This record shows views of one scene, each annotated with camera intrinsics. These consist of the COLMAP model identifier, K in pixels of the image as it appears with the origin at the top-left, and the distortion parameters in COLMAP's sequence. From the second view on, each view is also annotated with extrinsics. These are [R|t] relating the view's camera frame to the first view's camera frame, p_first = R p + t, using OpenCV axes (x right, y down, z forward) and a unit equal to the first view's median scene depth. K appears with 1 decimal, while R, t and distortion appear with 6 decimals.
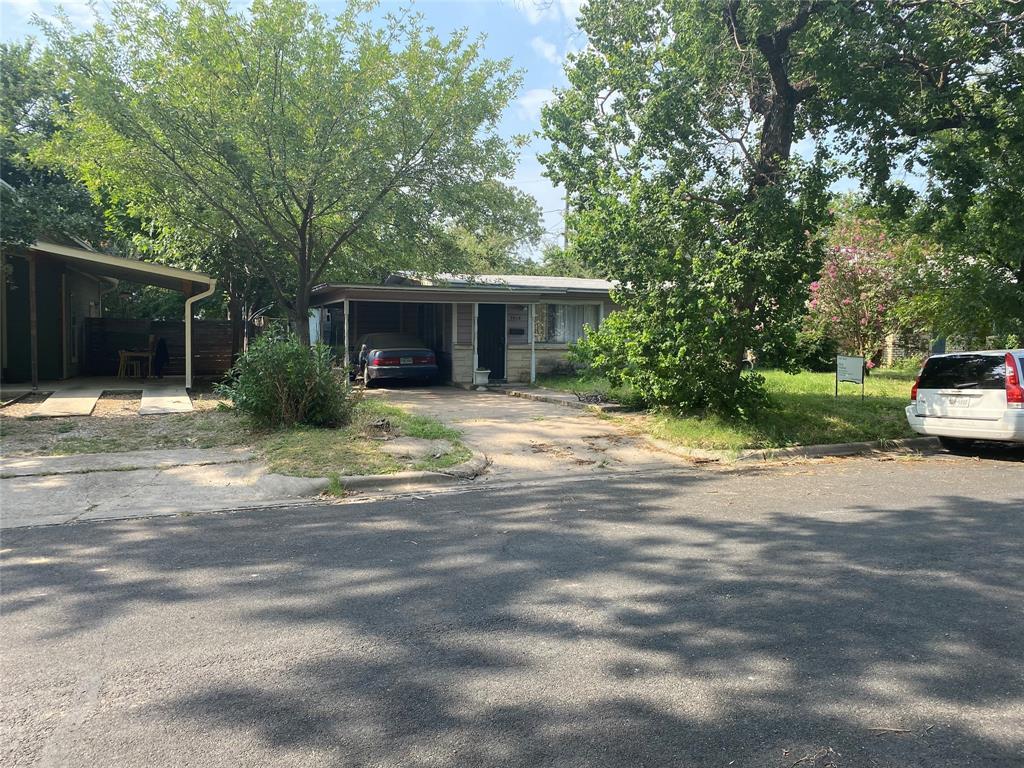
lens RADIAL K [[779.5, 0, 494.0], [0, 779.5, 410.9], [0, 0, 1]] dist [0.063031, -0.141388]
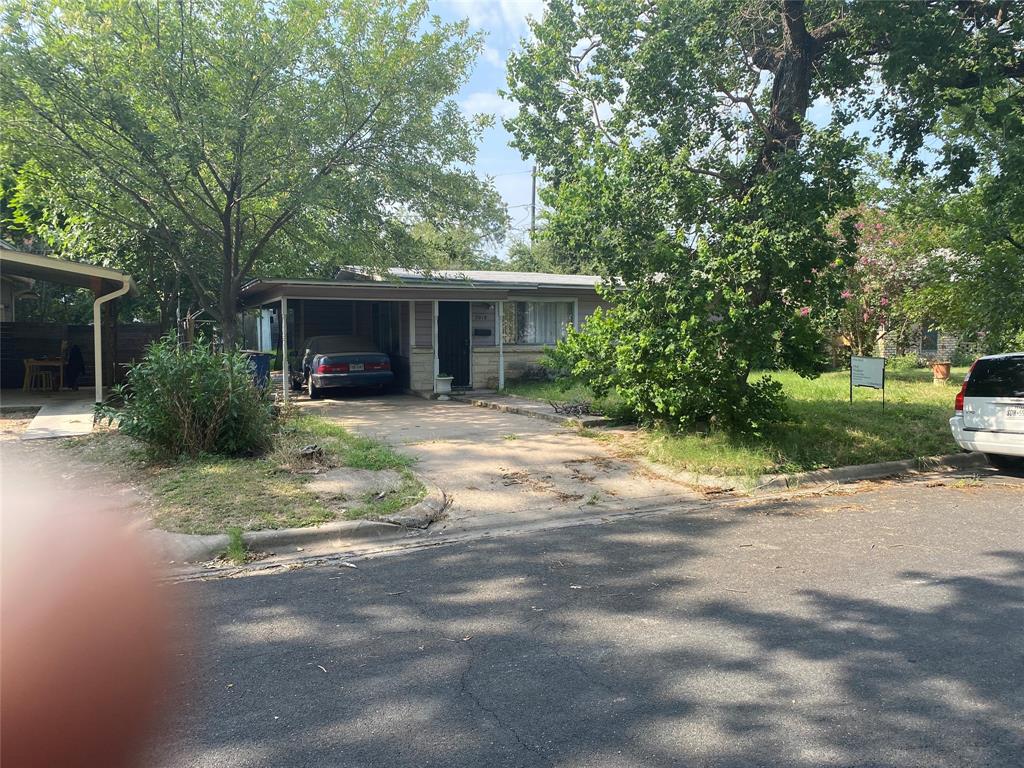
lens RADIAL K [[787.5, 0, 512.5], [0, 787.5, 379.6], [0, 0, 1]] dist [0.055924, -0.065390]
pose [[0.997777, -0.014998, 0.064935, 0.007572], [0.017588, 0.999064, -0.039507, -0.020629], [-0.064282, 0.040561, 0.997107, 0.180386]]
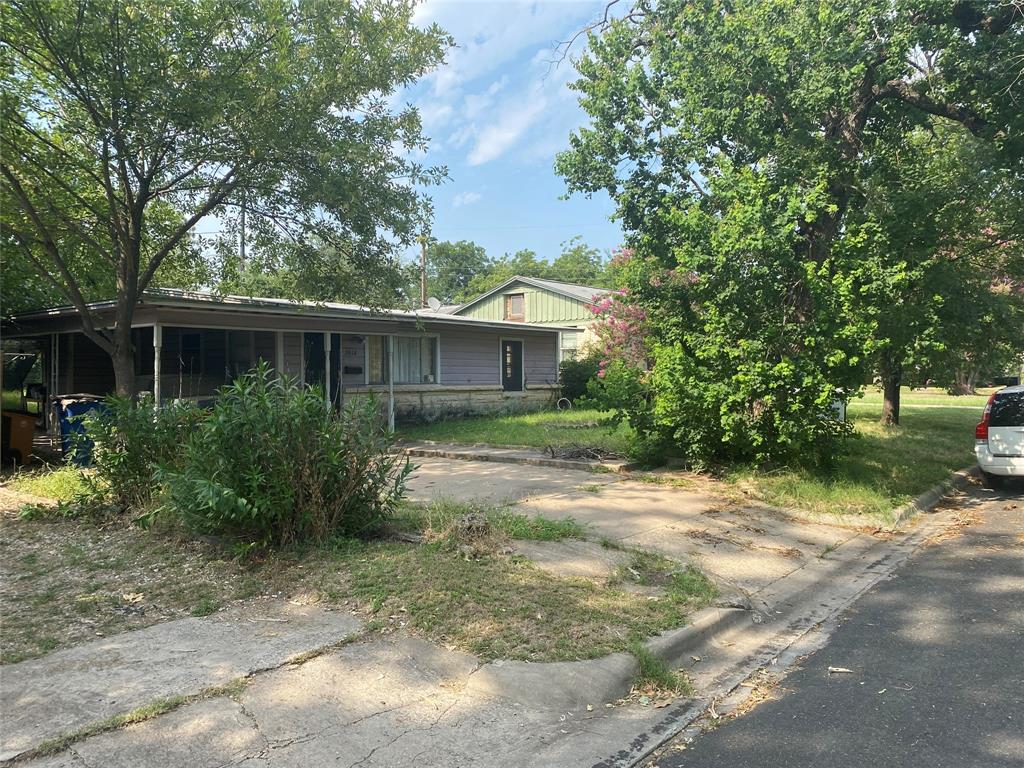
lens RADIAL K [[787.5, 0, 512.5], [0, 787.5, 379.6], [0, 0, 1]] dist [0.055924, -0.065390]
pose [[0.874844, -0.011717, 0.484263, -0.385828], [0.055660, 0.995517, -0.076465, -0.041697], [-0.481196, 0.093849, 0.871575, 0.430706]]
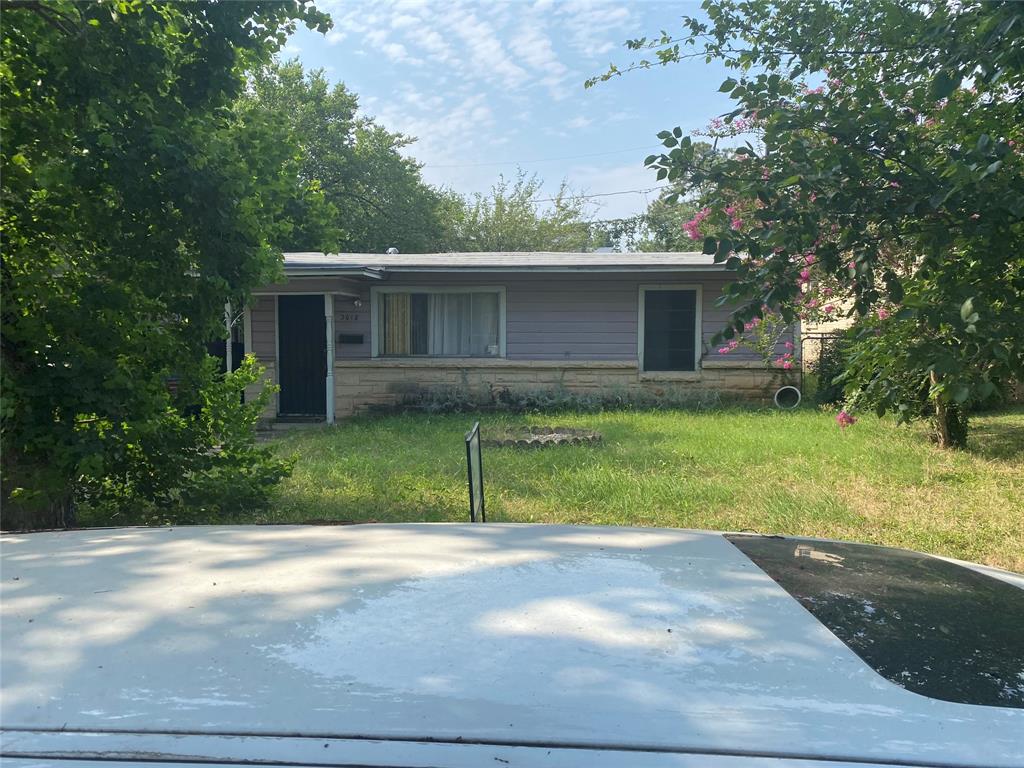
lens RADIAL K [[787.5, 0, 512.5], [0, 787.5, 379.6], [0, 0, 1]] dist [0.055924, -0.065390]
pose [[0.890915, 0.013730, -0.453963, 0.783135], [-0.036317, 0.998496, -0.041075, -0.086030], [0.452716, 0.053081, 0.890073, 0.896299]]
